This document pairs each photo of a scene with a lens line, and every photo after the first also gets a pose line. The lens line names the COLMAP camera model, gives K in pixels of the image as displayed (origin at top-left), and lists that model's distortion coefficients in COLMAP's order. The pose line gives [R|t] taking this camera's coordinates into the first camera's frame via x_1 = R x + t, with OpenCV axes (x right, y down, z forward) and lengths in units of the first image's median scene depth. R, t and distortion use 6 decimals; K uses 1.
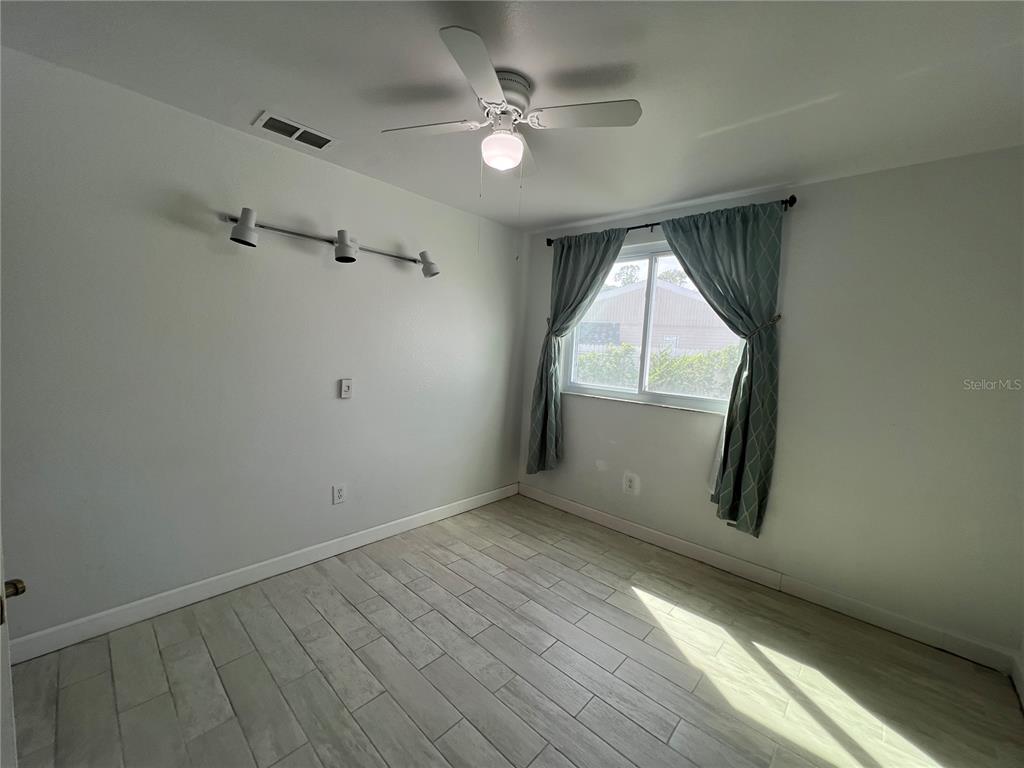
lens RADIAL K [[410.5, 0, 512.3], [0, 410.5, 383.0], [0, 0, 1]] dist [-0.006502, 0.001298]
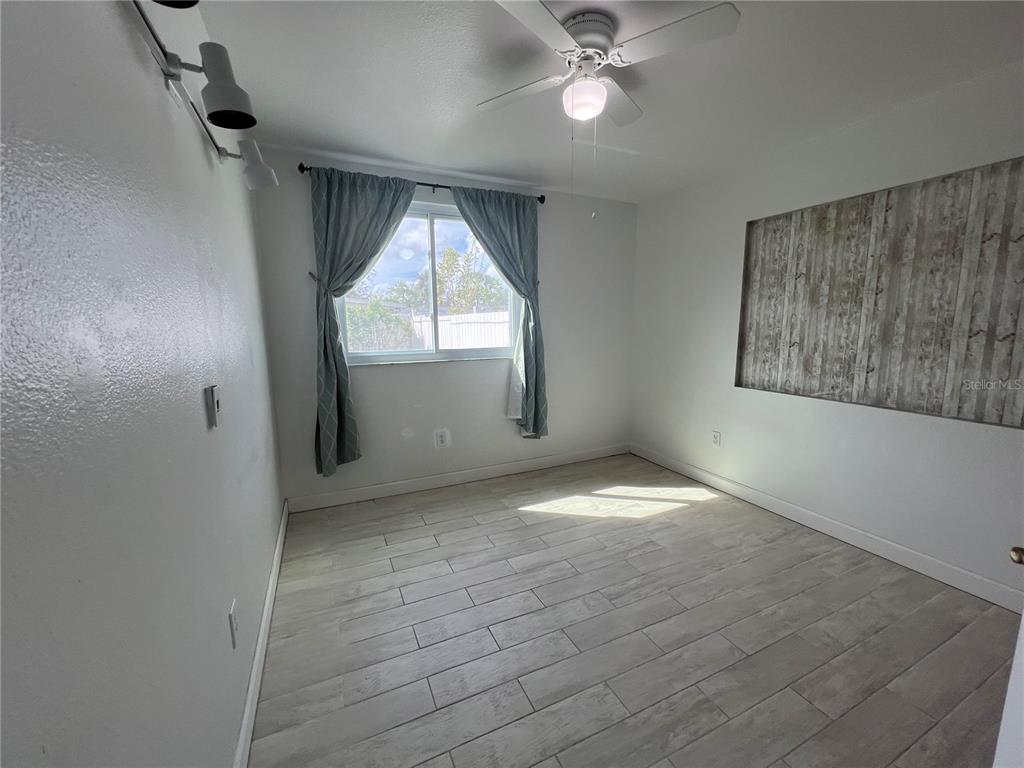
lens RADIAL K [[410.5, 0, 513.6], [0, 410.5, 383.6], [0, 0, 1]] dist [-0.006502, 0.001298]
pose [[0.380229, -0.189724, 0.905224, -0.668431], [0.110067, 0.981061, 0.159386, -0.047961], [-0.918320, 0.039033, 0.393911, 0.486978]]
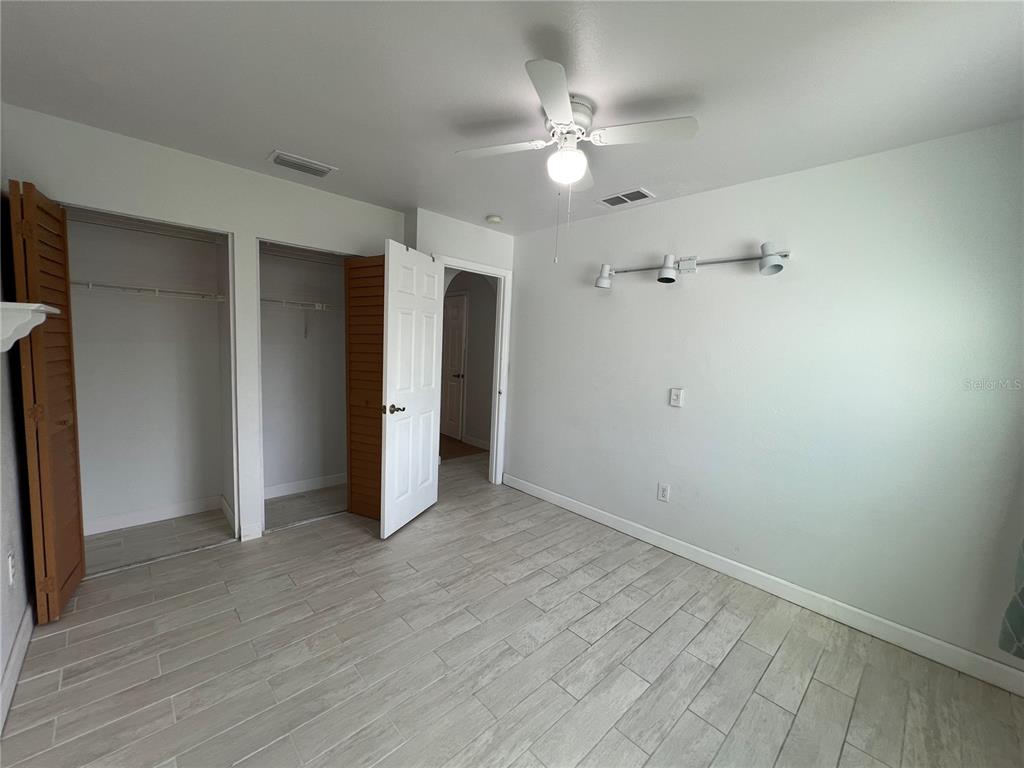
lens RADIAL K [[410.5, 0, 512.0], [0, 410.5, 384.2], [0, 0, 1]] dist [-0.006502, 0.001298]
pose [[-0.066504, 0.042782, -0.996869, 0.673518], [-0.135202, 0.989480, 0.051485, -0.017900], [0.988584, 0.138202, -0.060020, 0.614502]]
